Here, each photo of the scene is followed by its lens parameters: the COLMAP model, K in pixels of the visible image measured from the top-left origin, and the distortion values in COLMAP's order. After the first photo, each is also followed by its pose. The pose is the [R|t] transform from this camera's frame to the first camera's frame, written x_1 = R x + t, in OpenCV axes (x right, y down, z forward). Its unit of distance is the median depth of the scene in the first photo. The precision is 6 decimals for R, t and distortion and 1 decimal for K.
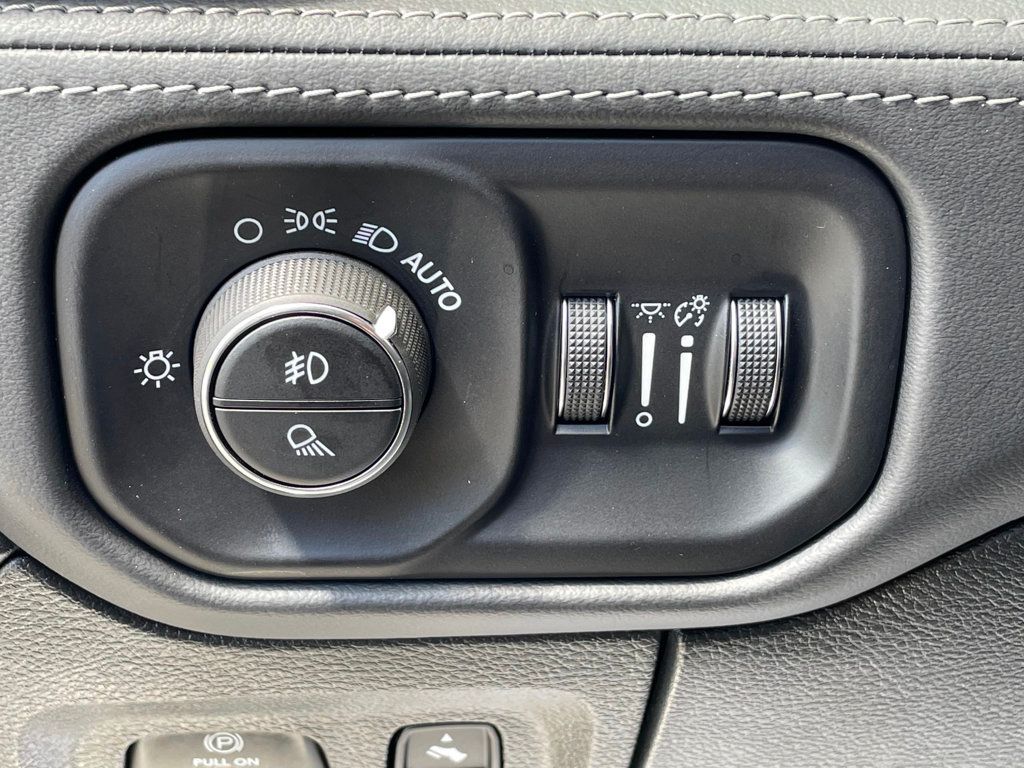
lens RADIAL K [[1620.9, 0, 511.4], [0, 1620.9, 386.2], [0, 0, 1]] dist [0.077593, 0.000000]
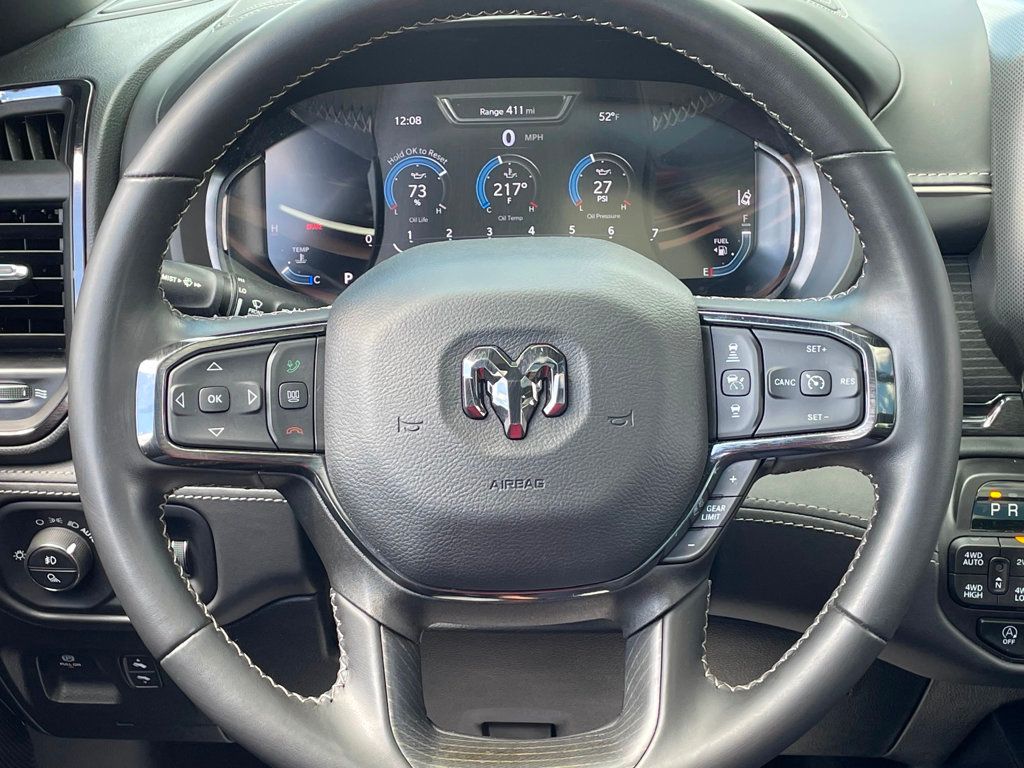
lens RADIAL K [[1620.9, 0, 506.8], [0, 1620.9, 386.3], [0, 0, 1]] dist [0.077593, 0.000000]
pose [[0.987796, 0.027170, -0.153367, 1.257975], [-0.022716, 0.999270, 0.030715, -0.467373], [0.154090, -0.026856, 0.987692, -2.183584]]
